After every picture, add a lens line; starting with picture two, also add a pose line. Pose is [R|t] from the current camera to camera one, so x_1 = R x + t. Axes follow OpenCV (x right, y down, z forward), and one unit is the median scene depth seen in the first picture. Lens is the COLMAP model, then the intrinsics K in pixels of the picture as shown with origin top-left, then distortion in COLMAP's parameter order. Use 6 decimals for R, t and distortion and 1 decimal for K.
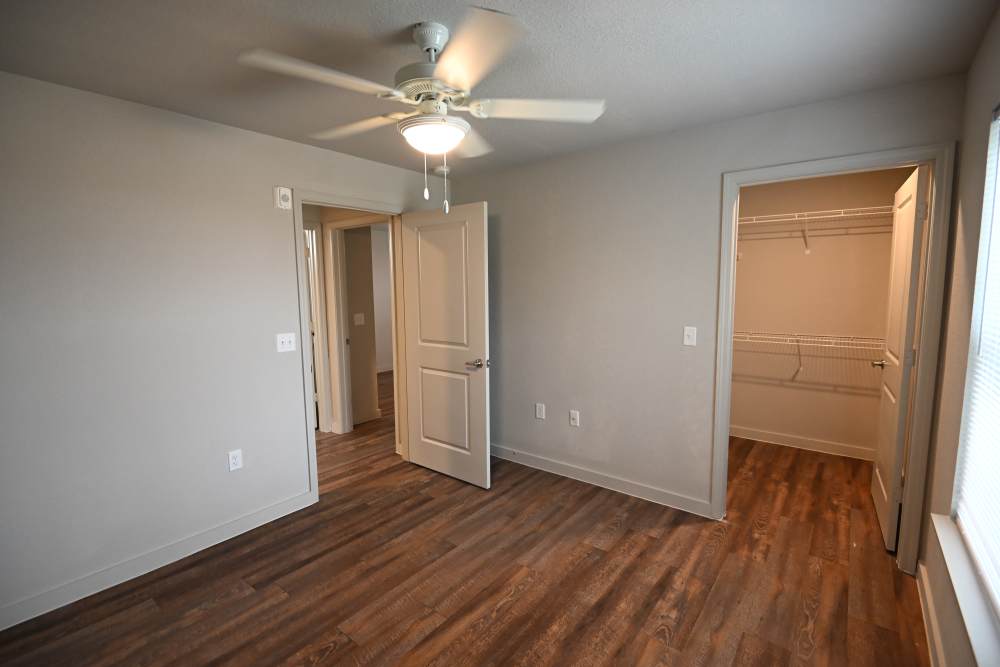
lens RADIAL K [[458.5, 0, 498.3], [0, 458.5, 333.1], [0, 0, 1]] dist [-0.004411, -0.000847]
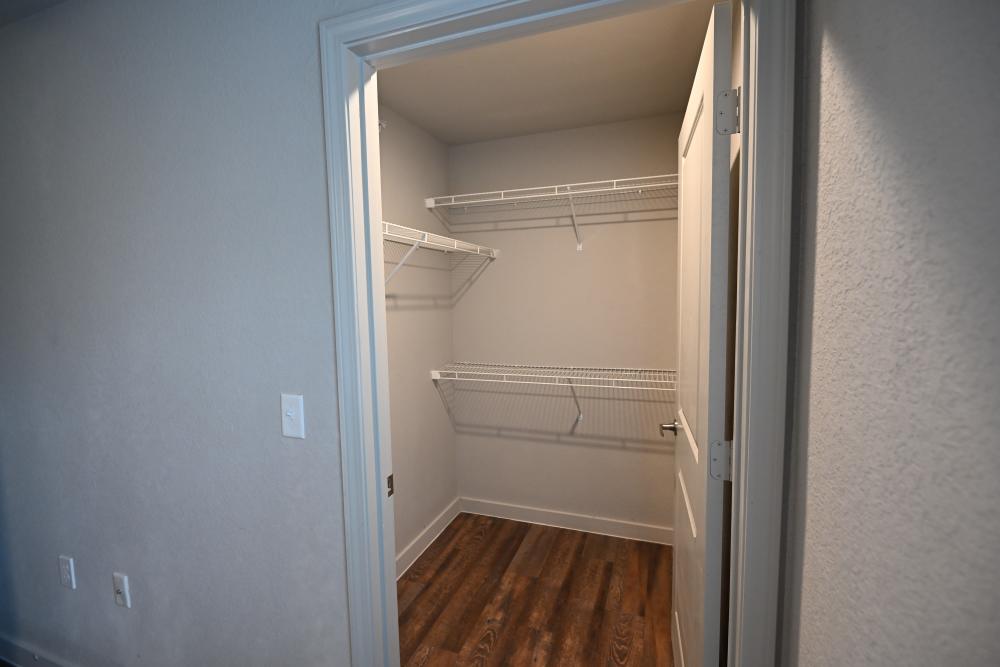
lens RADIAL K [[454.0, 0, 501.1], [0, 454.0, 333.4], [0, 0, 1]] dist [0.001881, 0.000197]
pose [[0.949661, -0.034077, 0.311421, 0.362047], [0.042692, 0.998870, -0.020886, -0.040942], [-0.310358, 0.033130, 0.950042, 0.409817]]
